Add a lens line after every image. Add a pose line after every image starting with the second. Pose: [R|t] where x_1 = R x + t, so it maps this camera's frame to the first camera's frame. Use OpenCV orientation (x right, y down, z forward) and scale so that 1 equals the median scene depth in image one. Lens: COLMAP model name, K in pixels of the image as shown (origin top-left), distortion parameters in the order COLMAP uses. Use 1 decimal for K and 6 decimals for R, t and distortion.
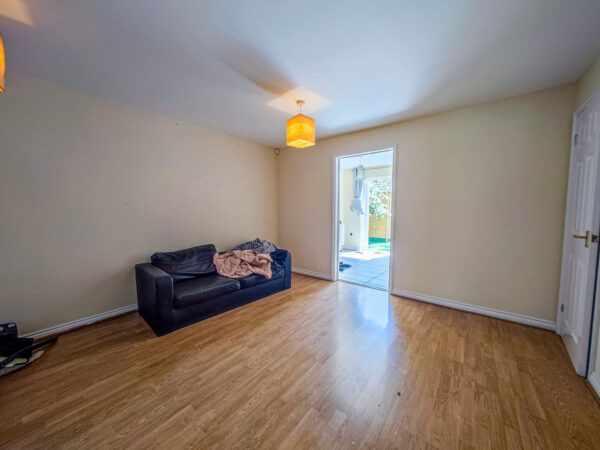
lens RADIAL K [[224.4, 0, 295.9], [0, 224.4, 227.5], [0, 0, 1]] dist [-0.008345, 0.001189]
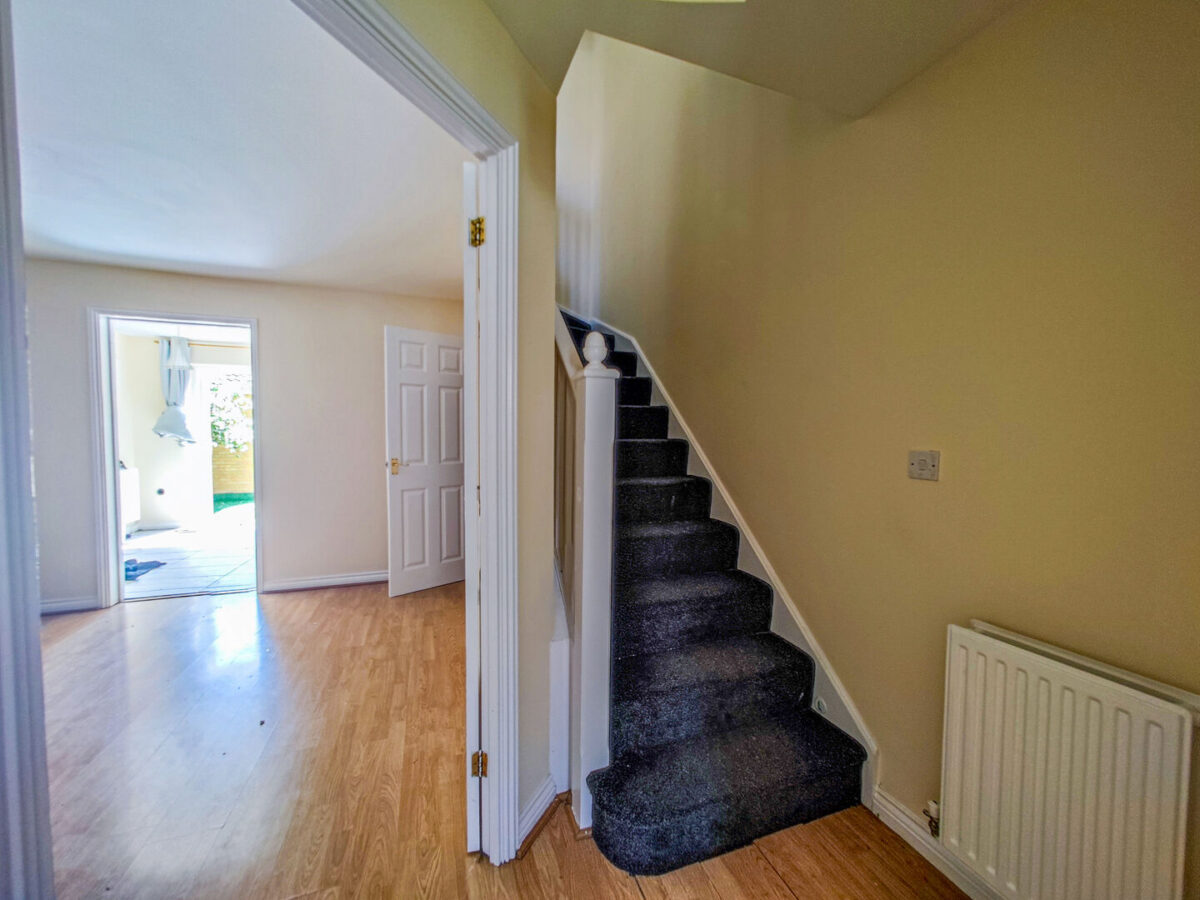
lens RADIAL K [[448.8, 0, 584.7], [0, 448.8, 444.5], [0, 0, 1]] dist [-0.008345, 0.001189]
pose [[0.540454, -0.027417, 0.840927, -0.071666], [0.064220, 0.997897, -0.008738, -0.000167], [-0.838919, 0.058727, 0.541078, -0.377944]]
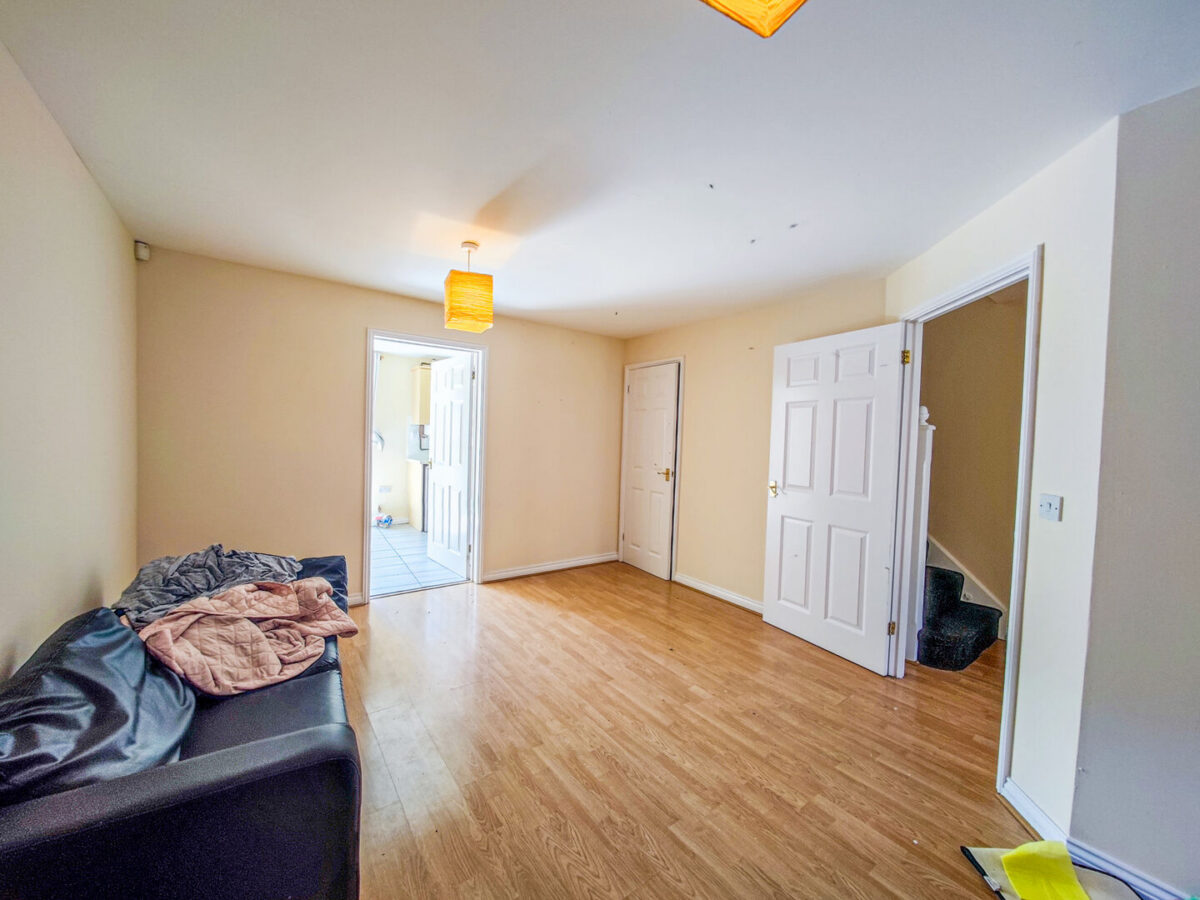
lens RADIAL K [[448.8, 0, 590.5], [0, 448.8, 449.5], [0, 0, 1]] dist [-0.008345, 0.001189]
pose [[0.255073, -0.022136, 0.966668, -0.990616], [0.045414, 0.998909, 0.010891, -0.103170], [-0.965855, 0.041122, 0.255800, 0.544550]]
